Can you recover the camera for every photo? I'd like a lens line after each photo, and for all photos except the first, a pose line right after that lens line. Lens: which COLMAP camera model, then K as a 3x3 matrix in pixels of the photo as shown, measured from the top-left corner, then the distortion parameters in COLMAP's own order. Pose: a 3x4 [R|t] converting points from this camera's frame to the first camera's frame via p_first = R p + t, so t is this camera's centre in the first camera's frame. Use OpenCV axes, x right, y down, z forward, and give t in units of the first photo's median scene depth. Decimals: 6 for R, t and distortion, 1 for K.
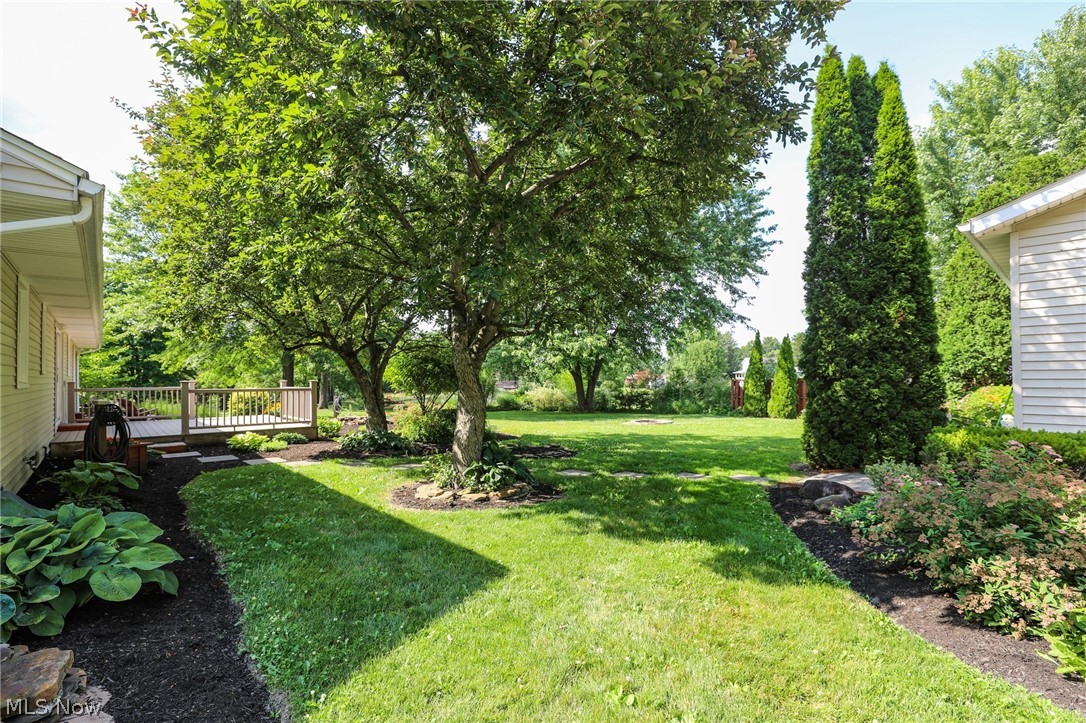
lens RADIAL K [[511.9, 0, 543.0], [0, 511.9, 361.5], [0, 0, 1]] dist [-0.016055, -0.000088]
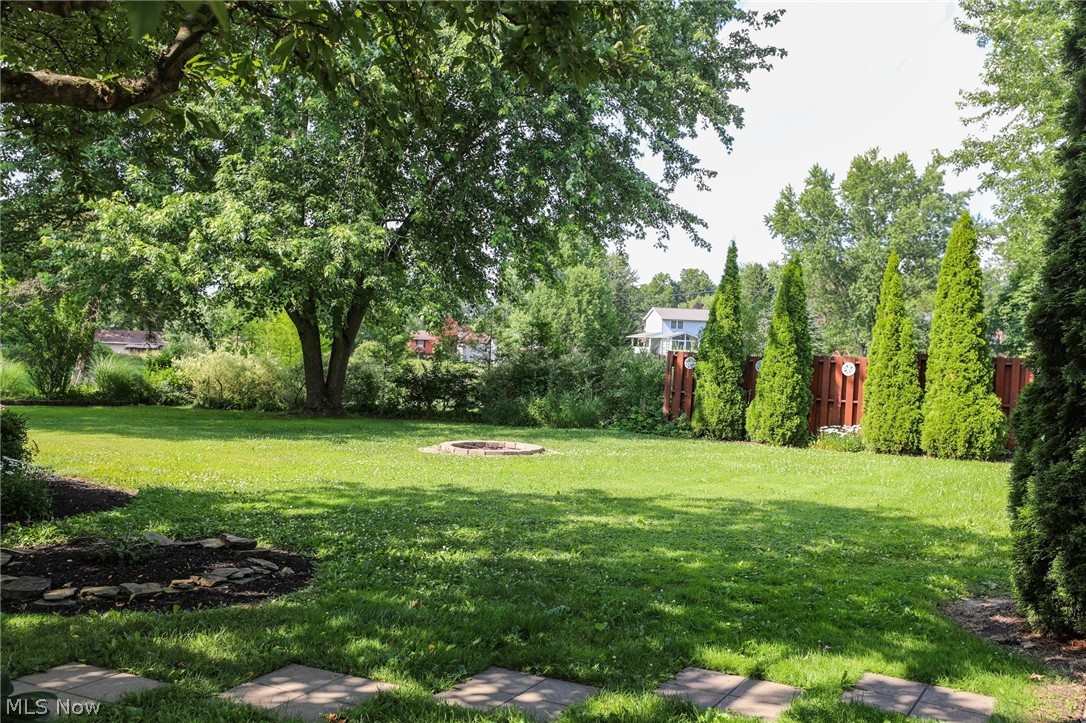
lens RADIAL K [[1085.2, 0, 543.0], [0, 1085.2, 361.5], [0, 0, 1]] dist [-0.072382, -0.002738]
pose [[0.959508, 0.042739, 0.278419, 0.008849], [-0.057444, 0.997340, 0.044870, 0.007375], [-0.275761, -0.059046, 0.959411, 0.124148]]
